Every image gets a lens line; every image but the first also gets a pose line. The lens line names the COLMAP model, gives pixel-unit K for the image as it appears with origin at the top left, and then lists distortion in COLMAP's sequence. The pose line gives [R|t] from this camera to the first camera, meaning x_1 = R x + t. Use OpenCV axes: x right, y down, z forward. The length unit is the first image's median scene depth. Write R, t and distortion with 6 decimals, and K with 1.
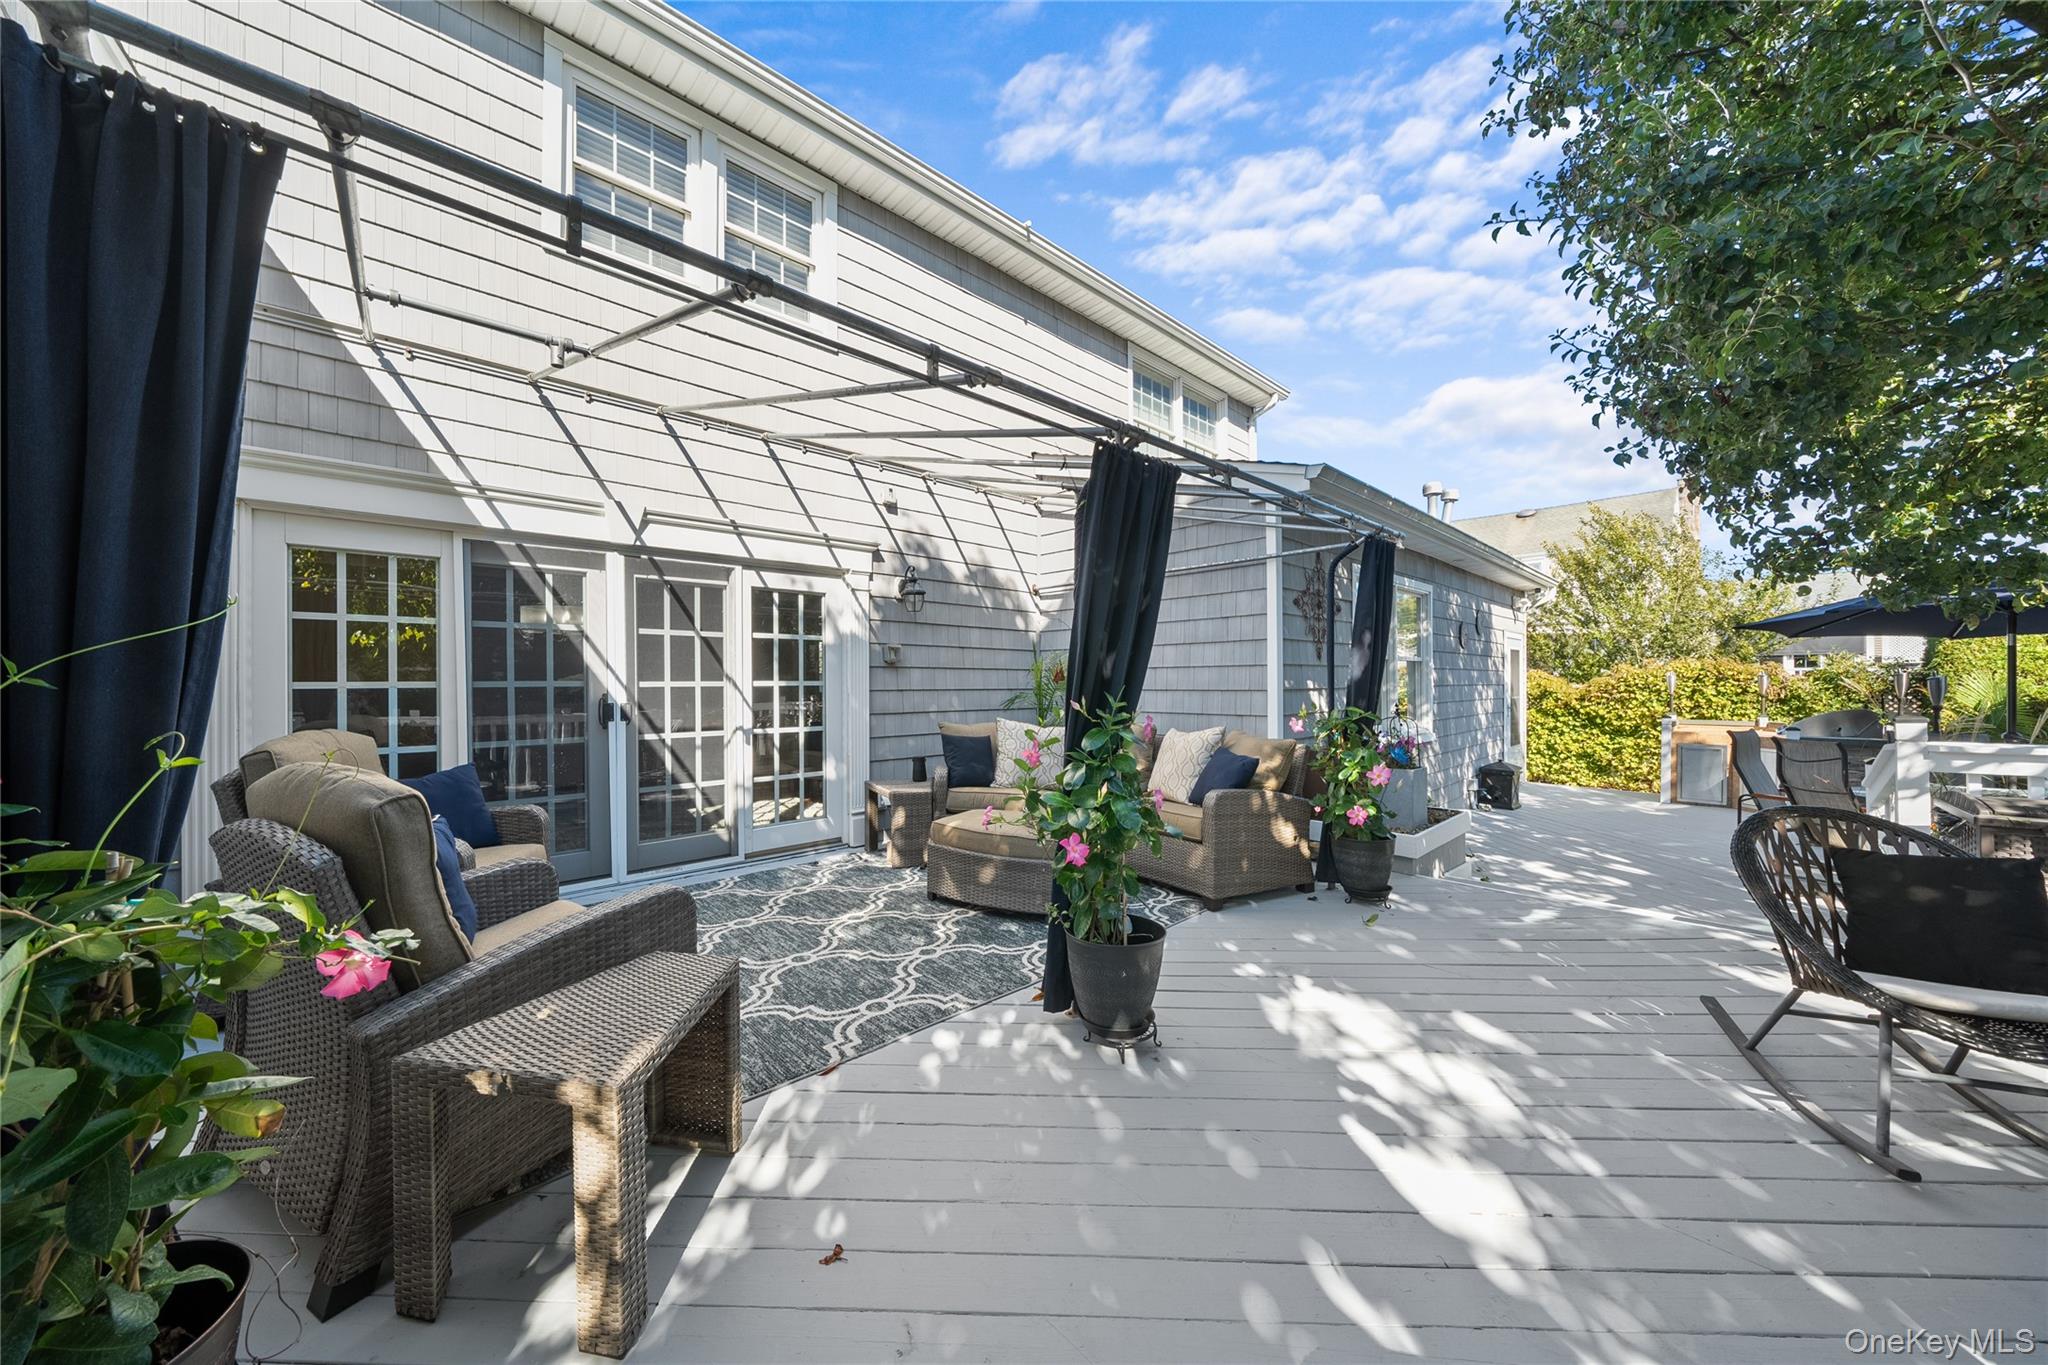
lens RADIAL K [[700.3, 0, 1024.0], [0, 700.3, 682.5], [0, 0, 1]] dist [-0.001987, -0.000103]
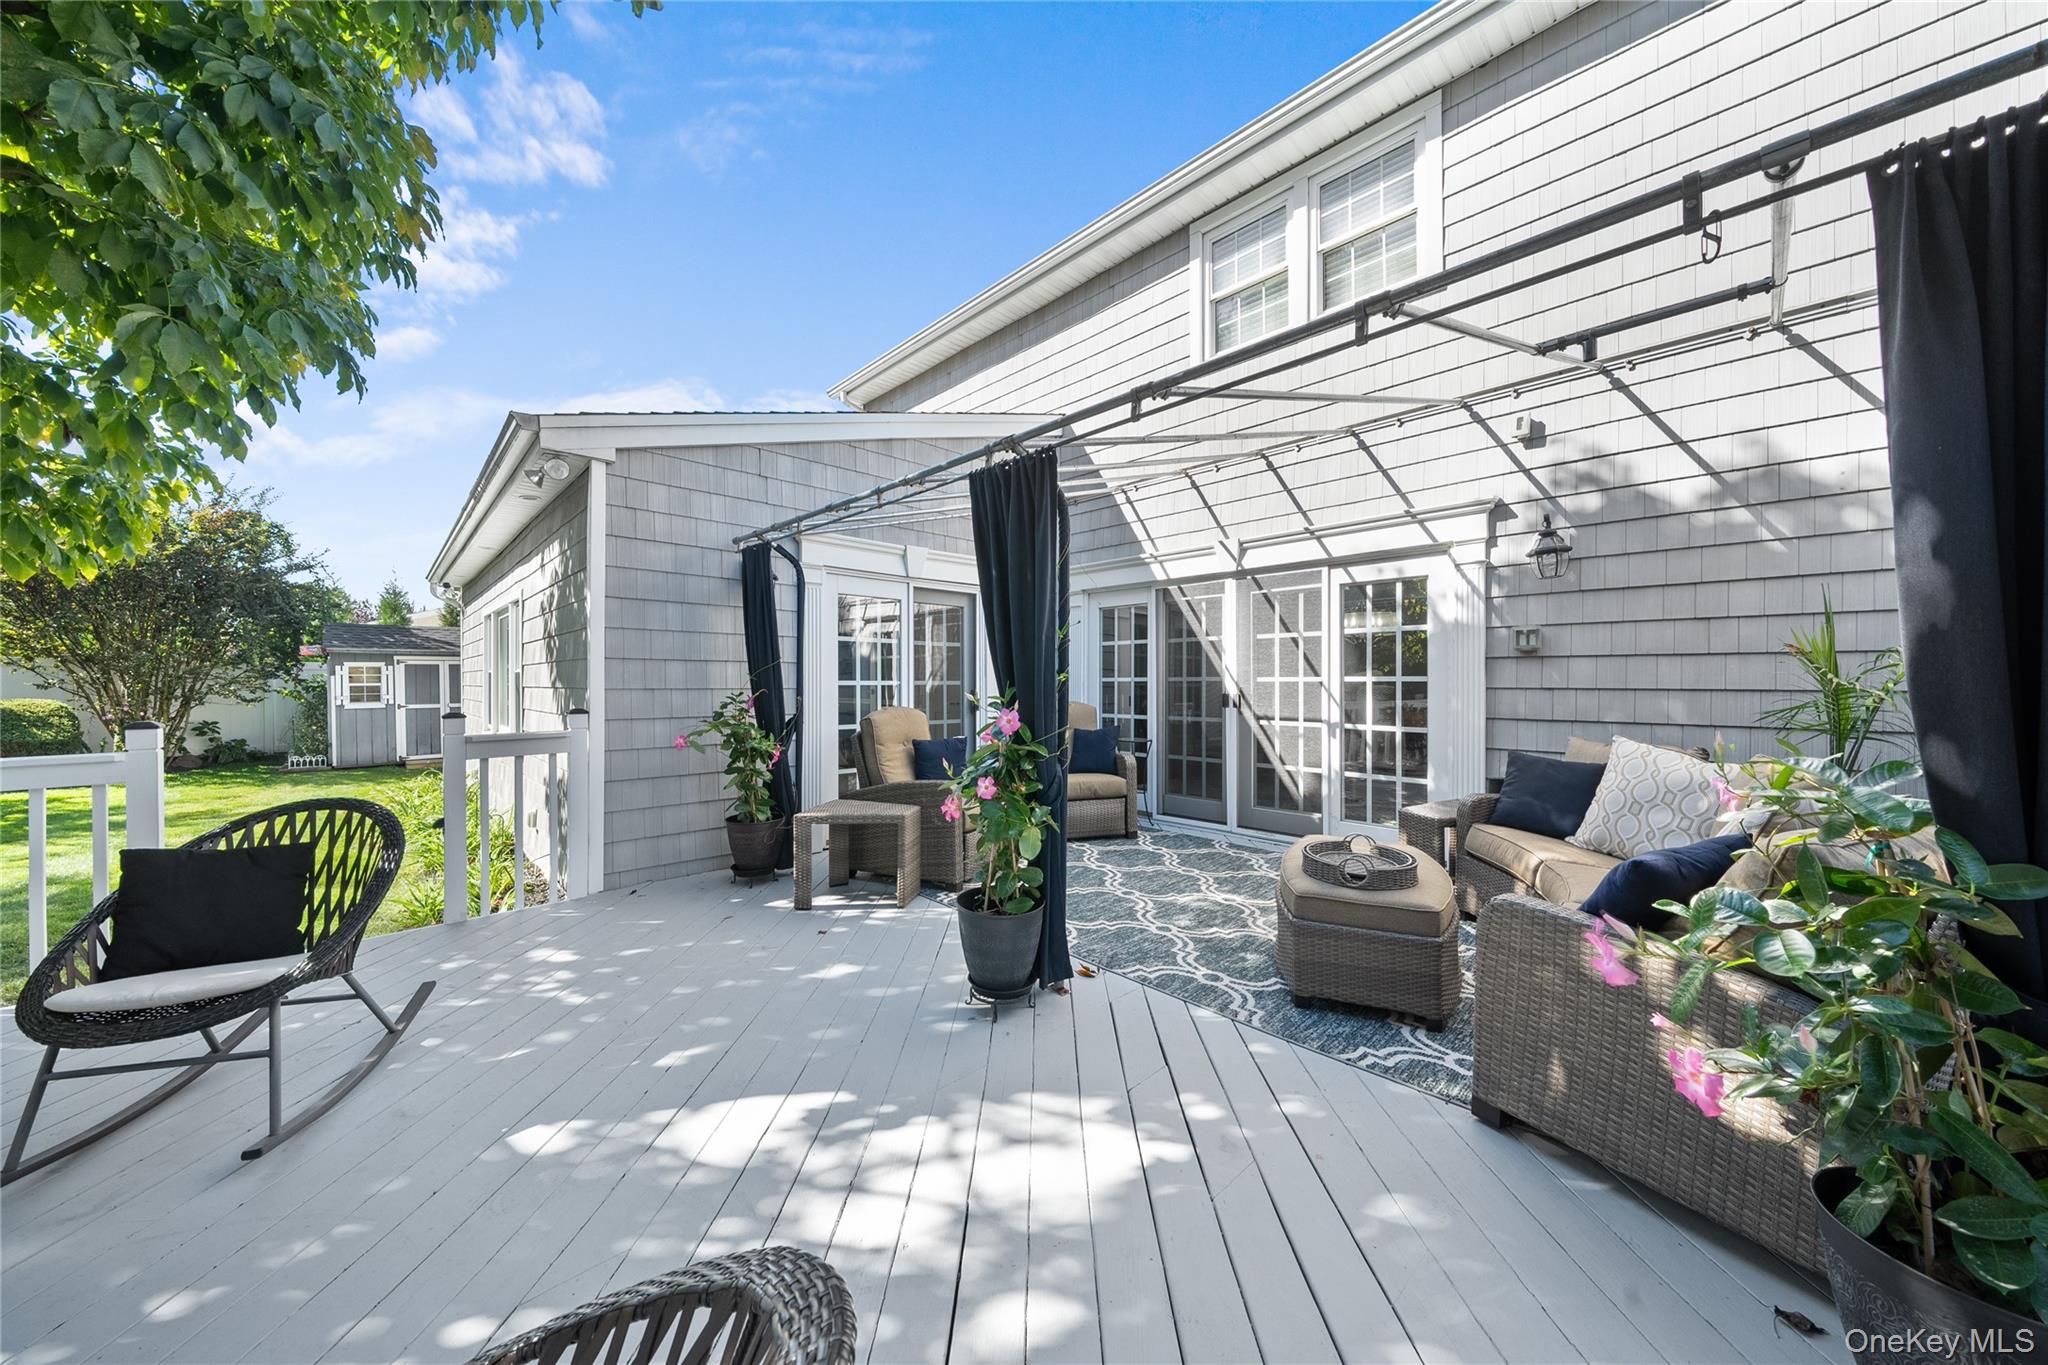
lens RADIAL K [[698.1, 0, 1015.3], [0, 698.1, 685.2], [0, 0, 1]] dist [-0.001200, -0.000173]
pose [[-0.012218, 0.010251, -0.999873, 0.659695], [-0.000114, 0.999947, 0.010253, 0.000282], [0.999925, 0.000240, -0.012216, 0.556179]]
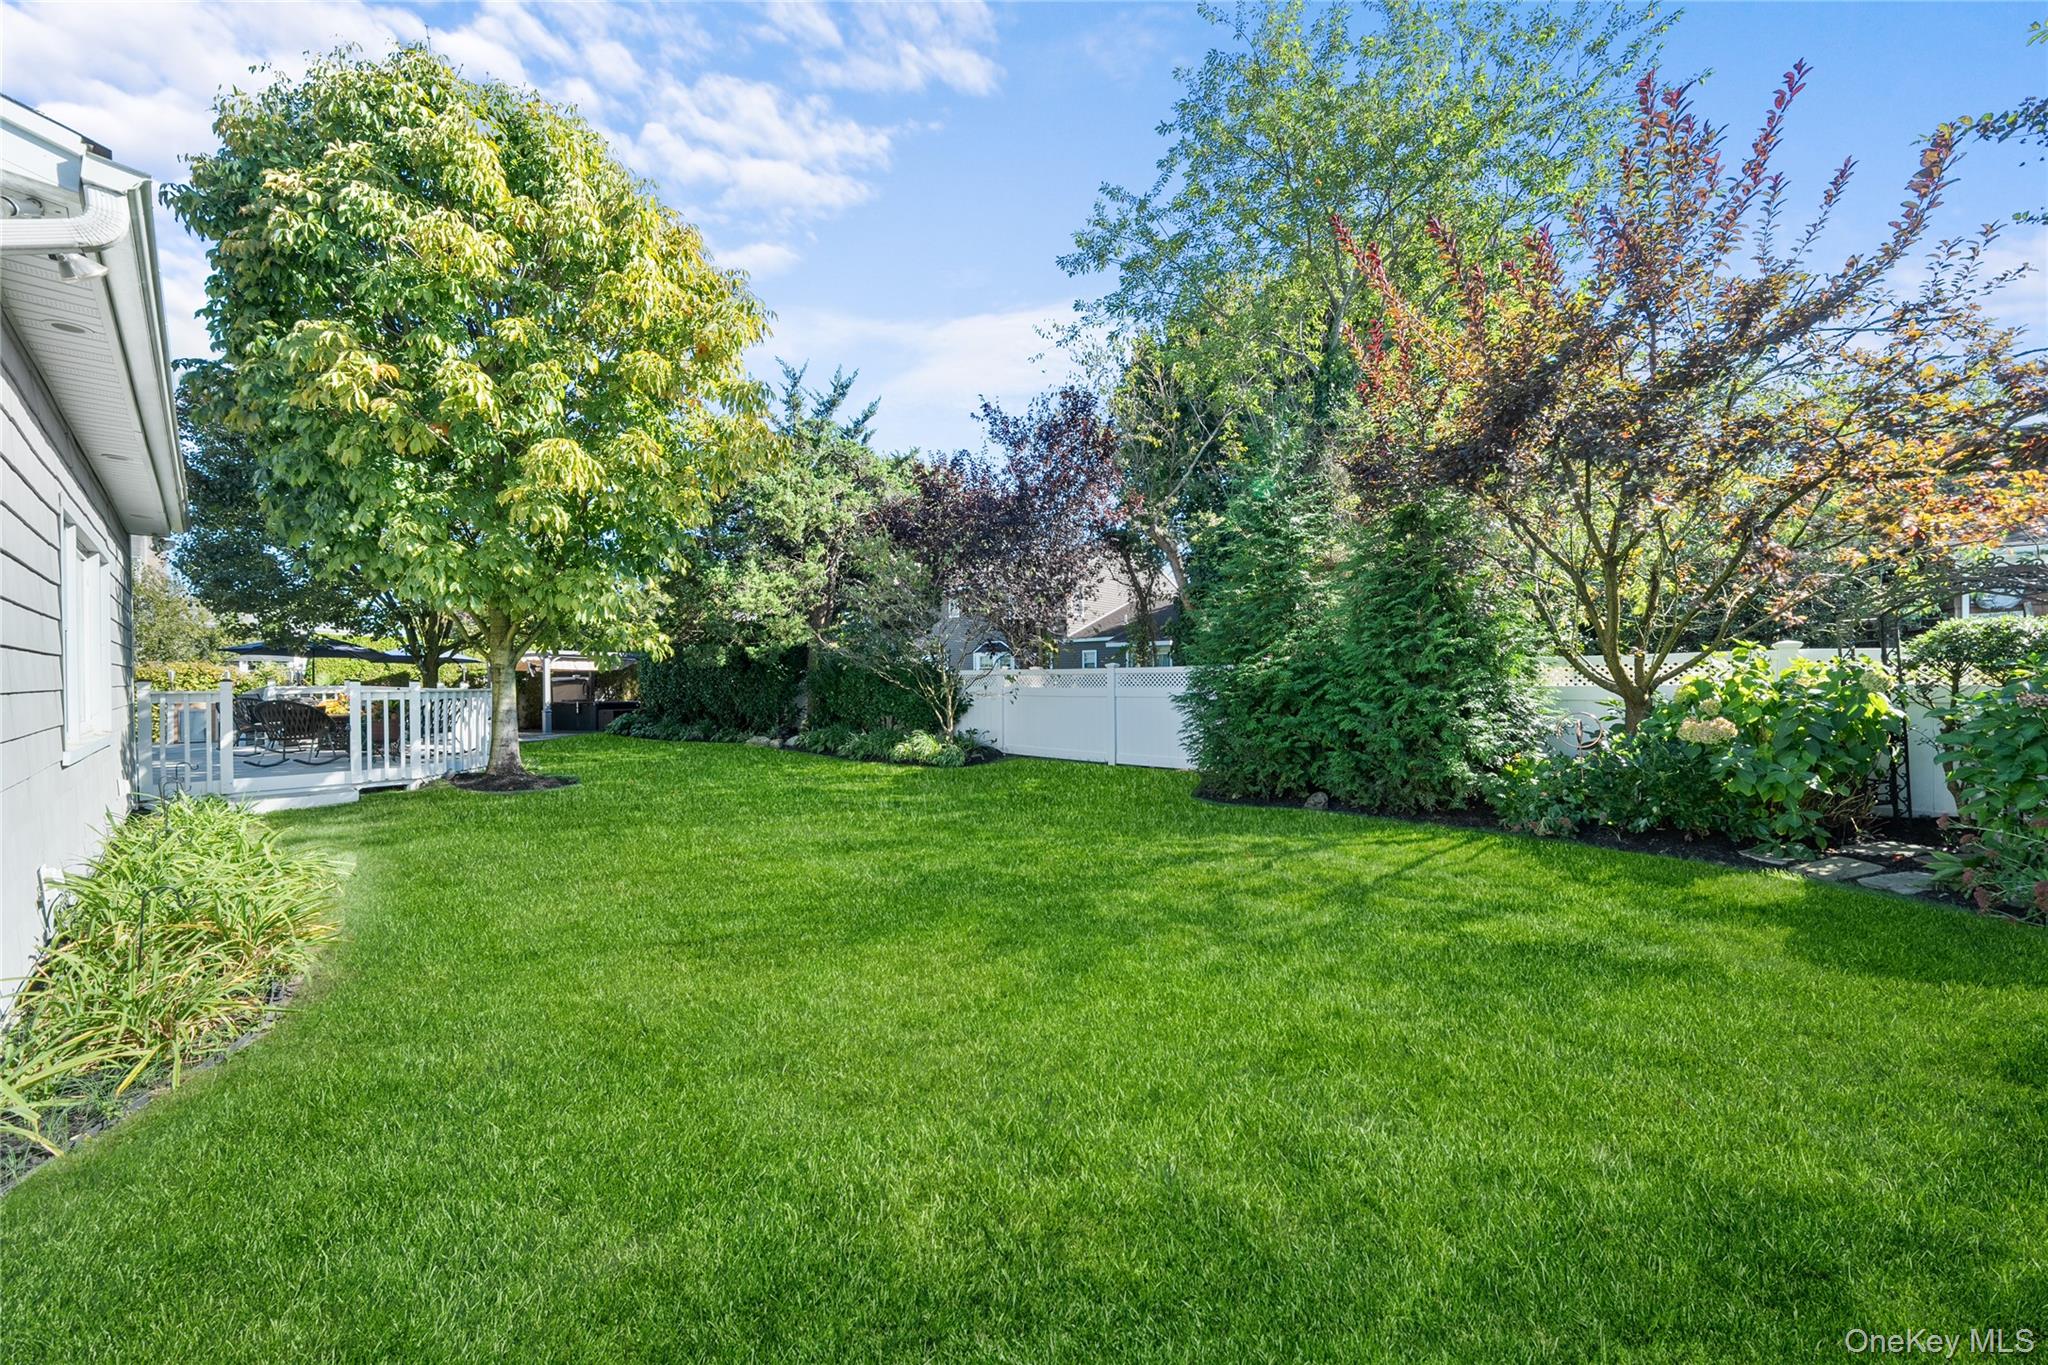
lens RADIAL K [[698.1, 0, 1015.3], [0, 698.1, 685.2], [0, 0, 1]] dist [-0.001200, -0.000173]
pose [[-0.093732, -0.000980, 0.995597, -1.761639], [0.004167, 0.999990, 0.001377, 0.053695], [-0.995589, 0.004277, -0.093727, -1.634505]]
